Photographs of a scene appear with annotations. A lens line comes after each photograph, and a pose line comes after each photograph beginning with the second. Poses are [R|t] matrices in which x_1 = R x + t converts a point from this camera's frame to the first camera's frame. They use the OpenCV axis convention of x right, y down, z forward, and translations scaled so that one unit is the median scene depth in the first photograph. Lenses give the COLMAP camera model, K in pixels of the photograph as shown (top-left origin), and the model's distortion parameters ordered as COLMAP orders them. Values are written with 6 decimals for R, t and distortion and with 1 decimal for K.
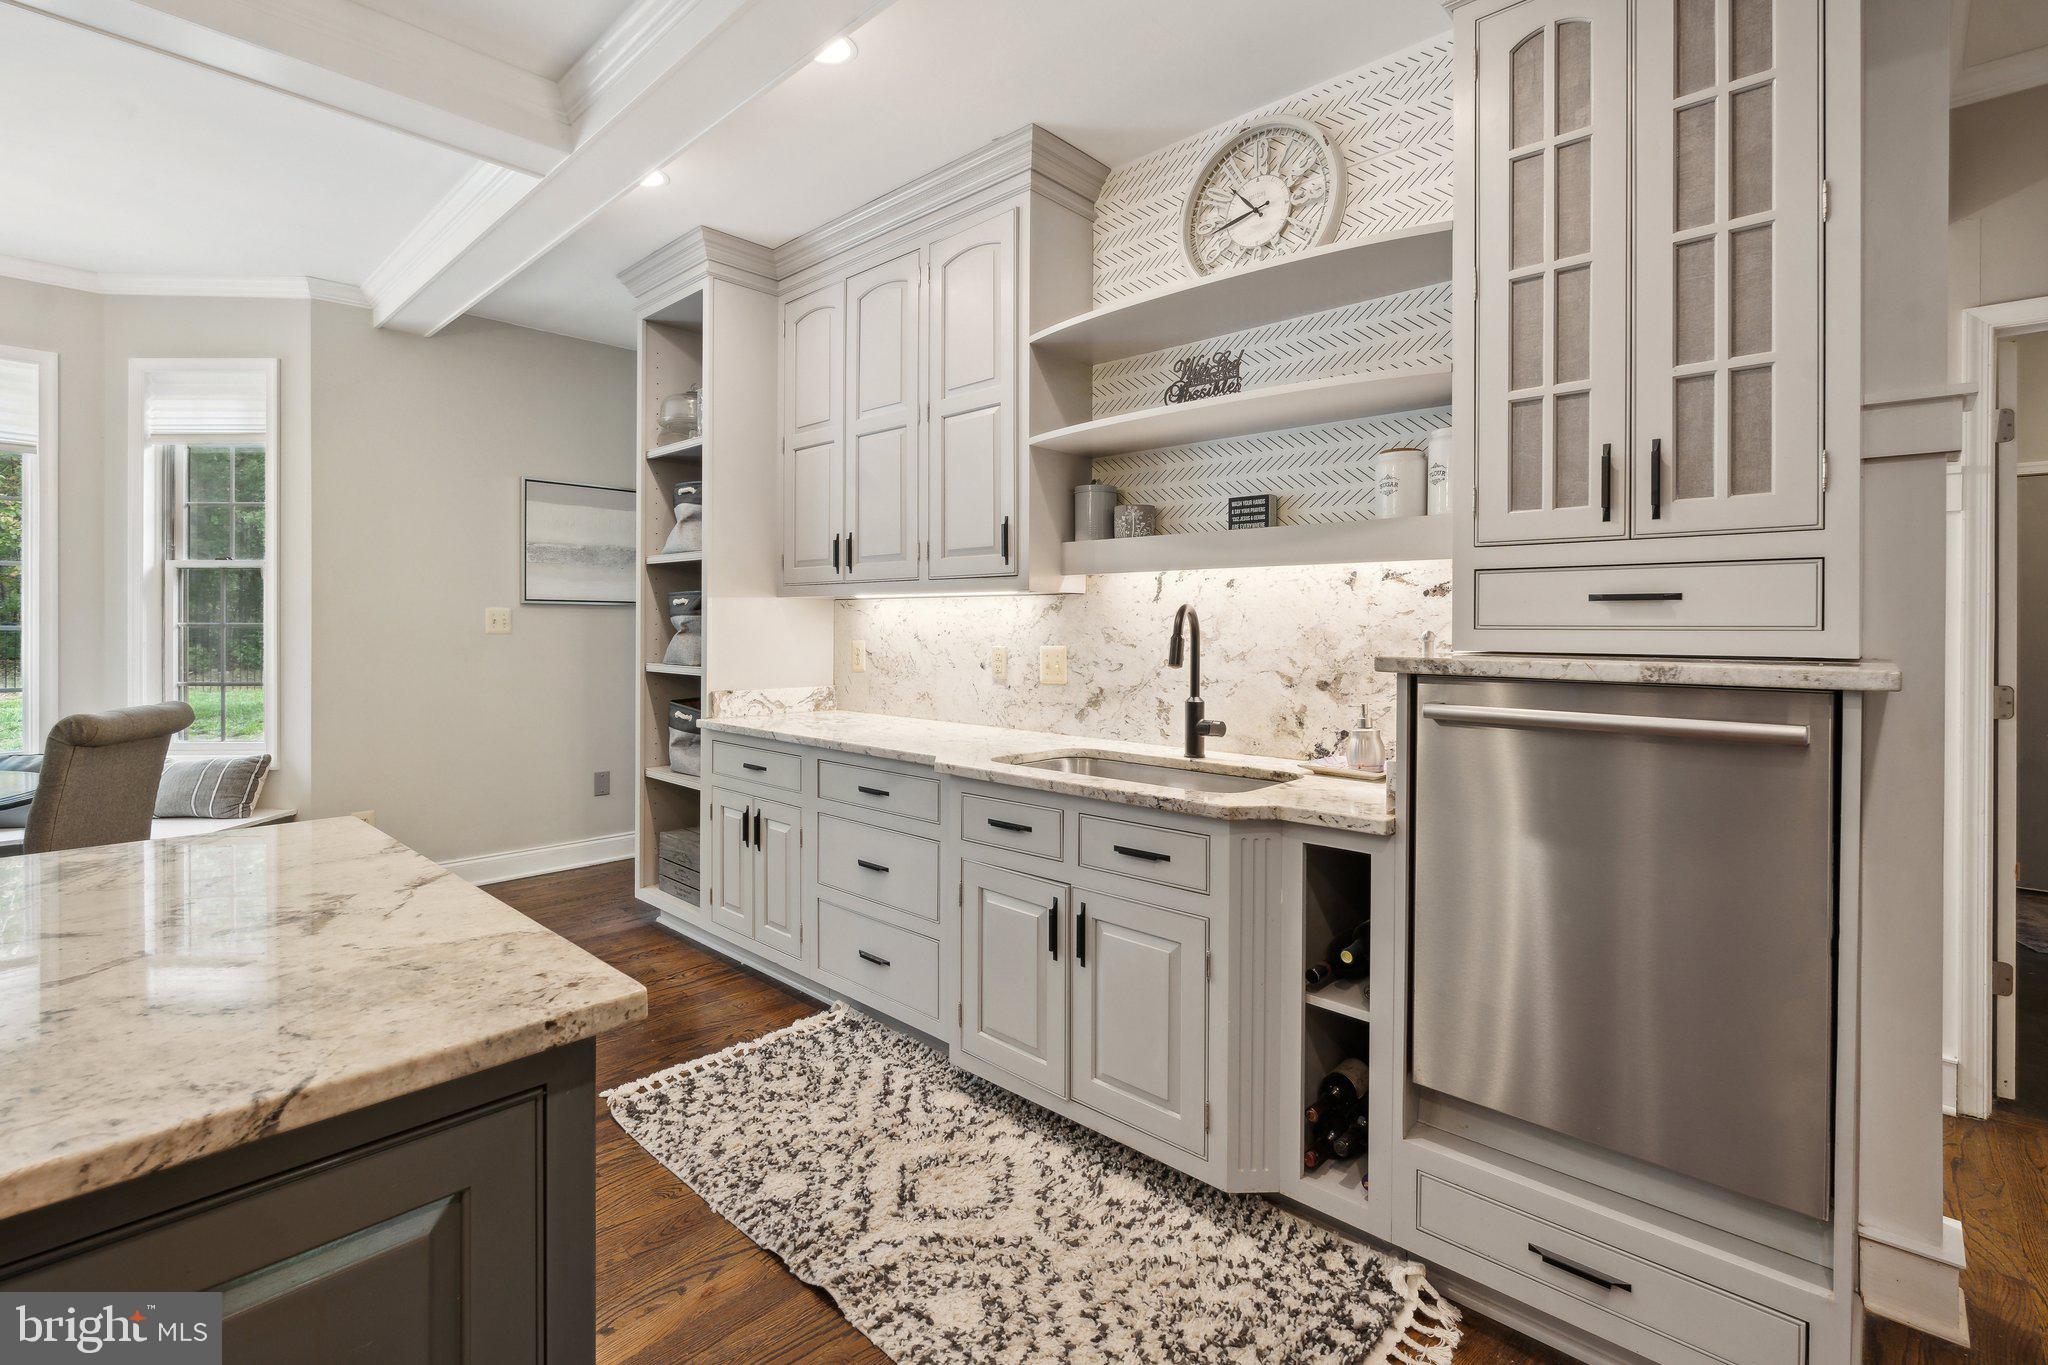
lens RADIAL K [[926.6, 0, 1026.6], [0, 926.6, 630.0], [0, 0, 1]] dist [-0.003958, 0.000403]
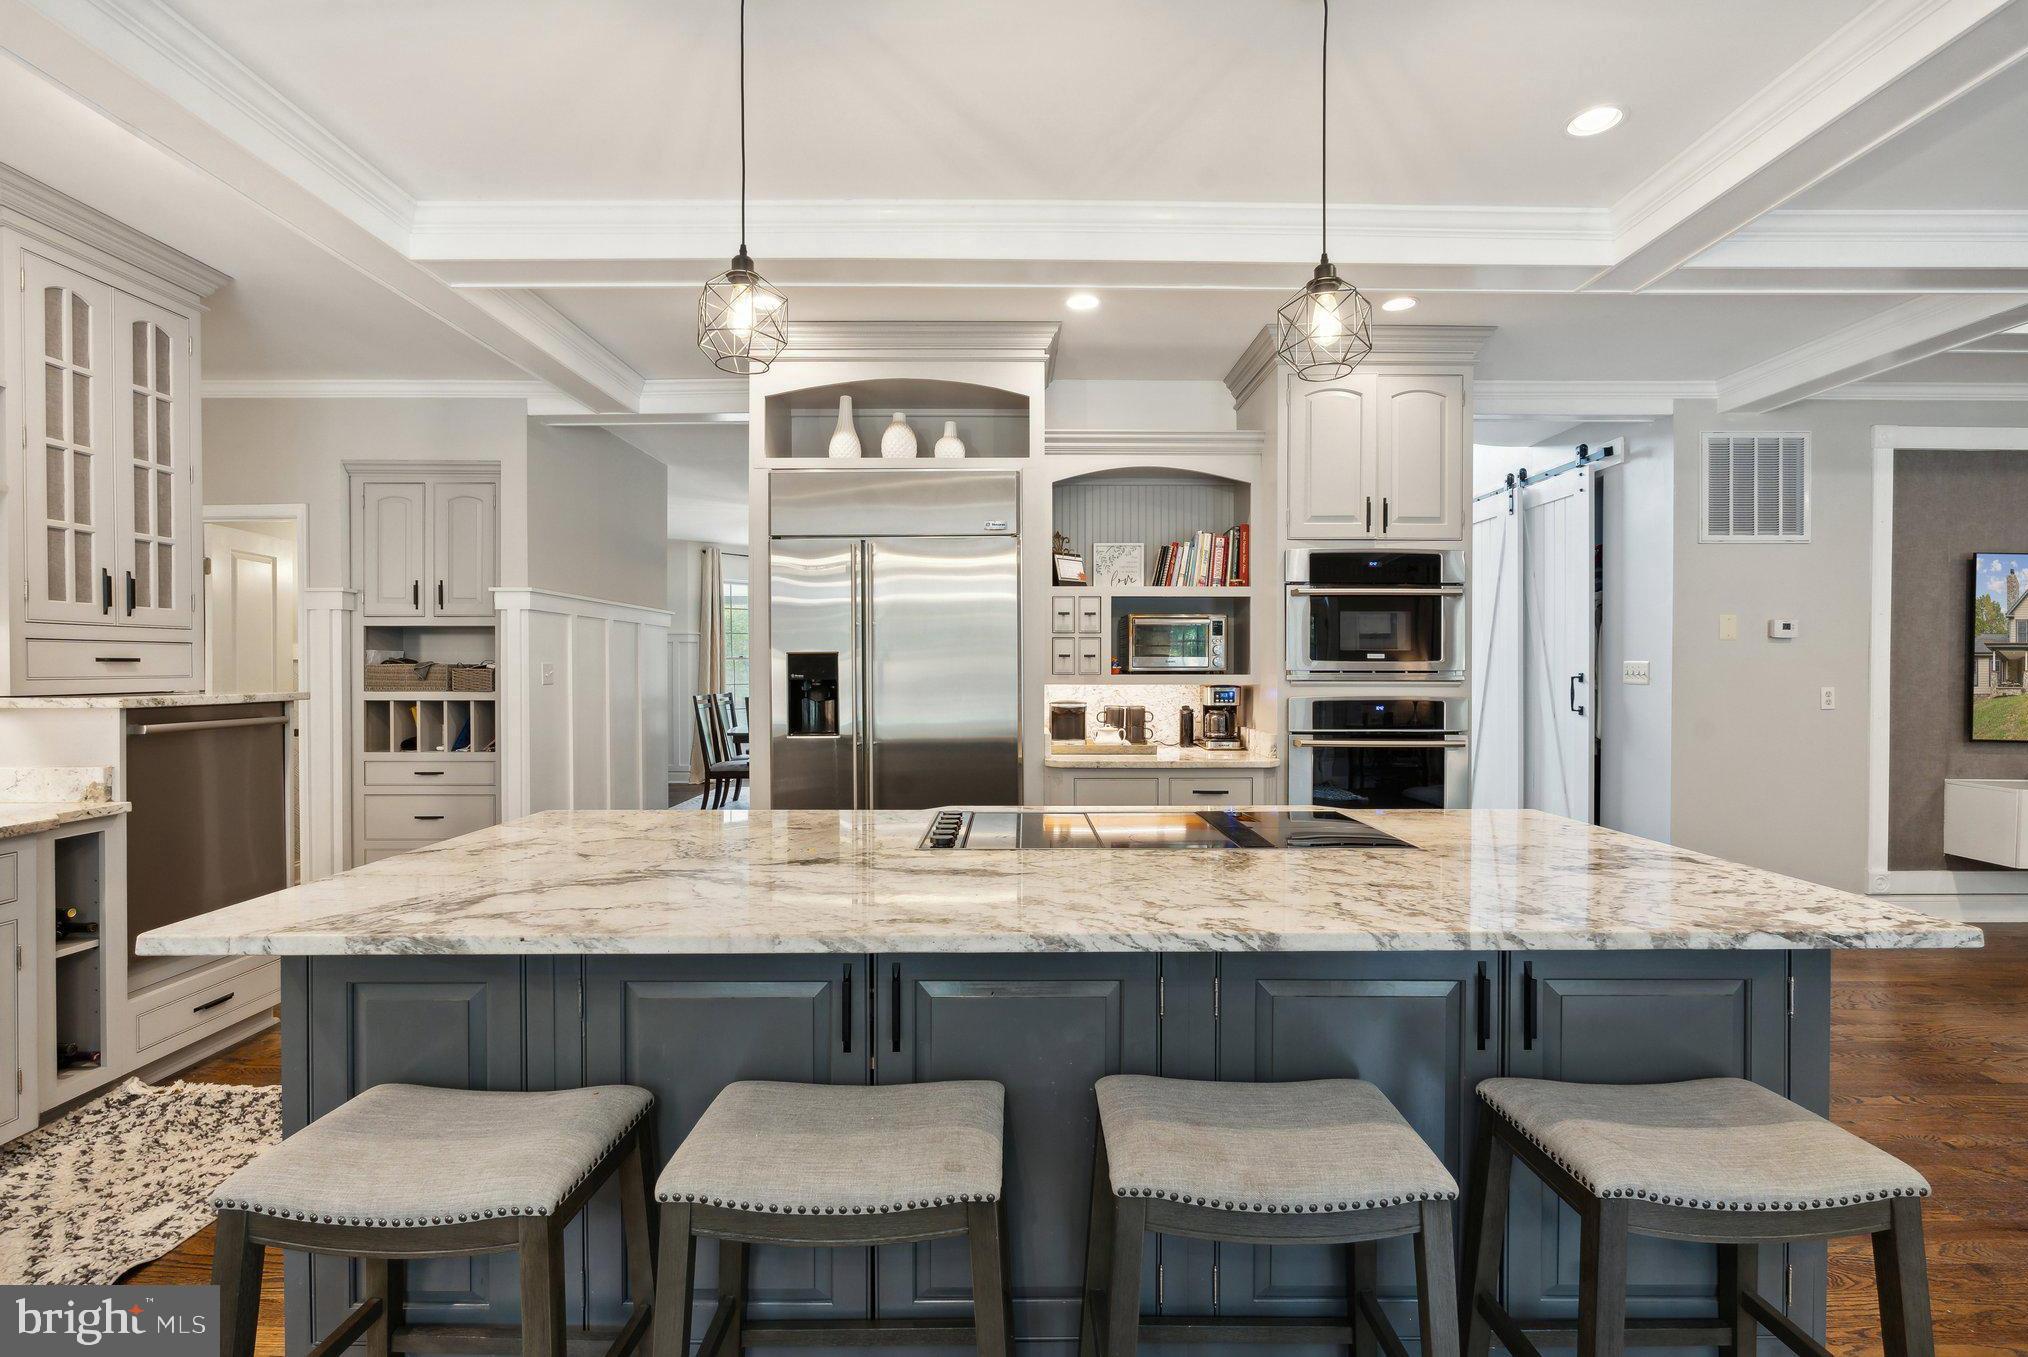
lens RADIAL K [[917.5, 0, 1025.3], [0, 917.5, 674.8], [0, 0, 1]] dist [-0.003958, 0.000403]
pose [[-0.692191, -0.012038, 0.721614, -1.209439], [0.000265, 0.999857, 0.016934, -0.024875], [-0.721714, 0.011913, -0.692089, 0.659326]]
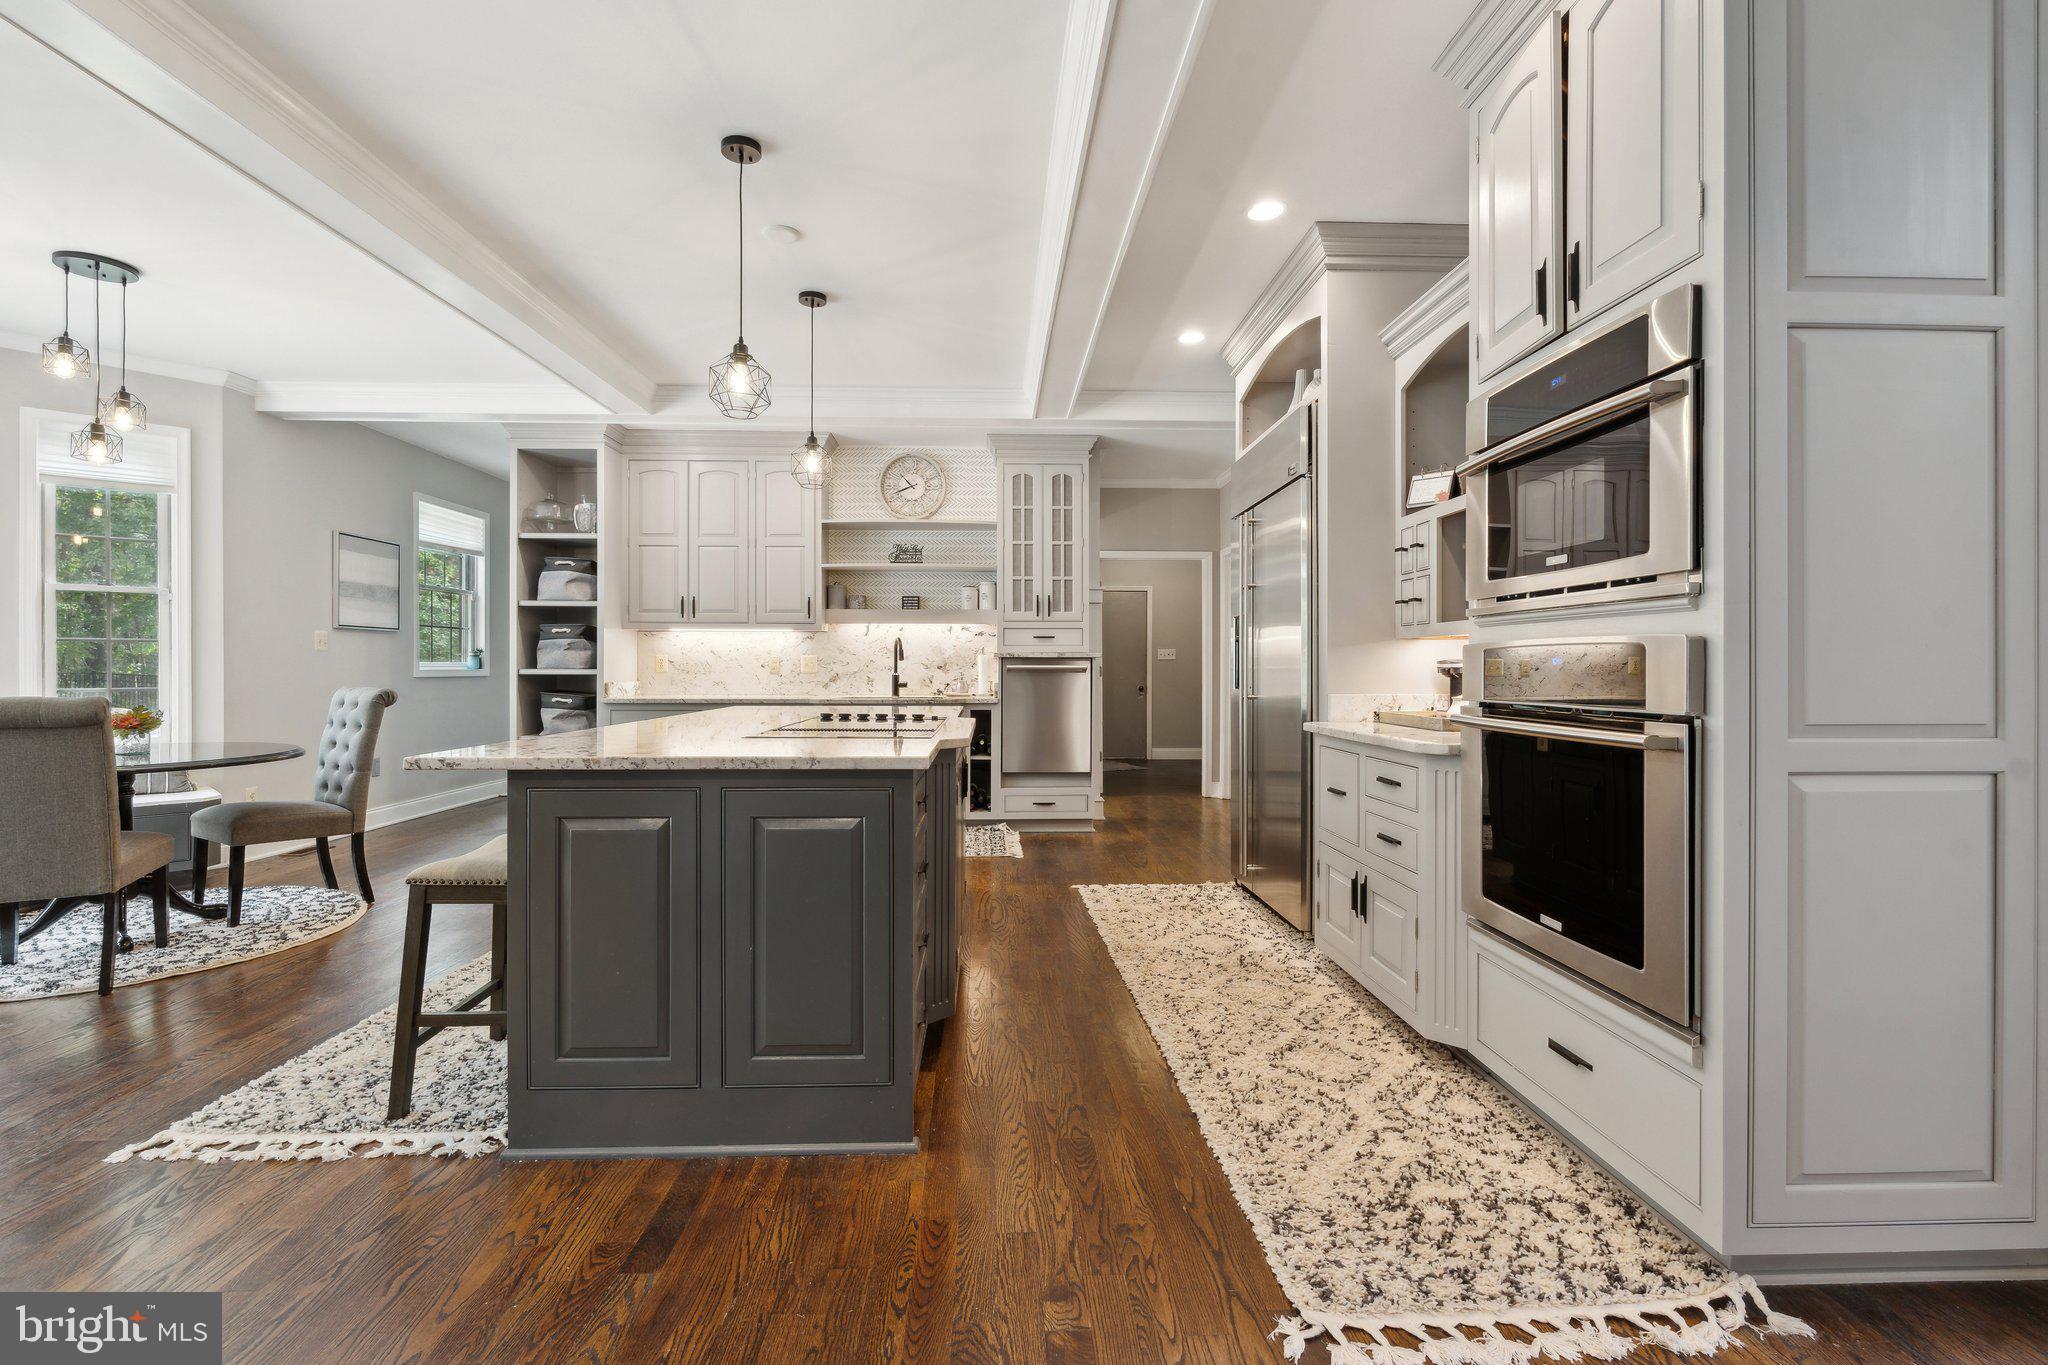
lens RADIAL K [[926.6, 0, 1015.9], [0, 926.6, 671.5], [0, 0, 1]] dist [-0.003958, 0.000403]
pose [[0.711475, -0.006392, 0.702682, -1.399149], [0.006064, 0.999977, 0.002956, 0.061974], [-0.702685, 0.002158, 0.711497, -1.075702]]
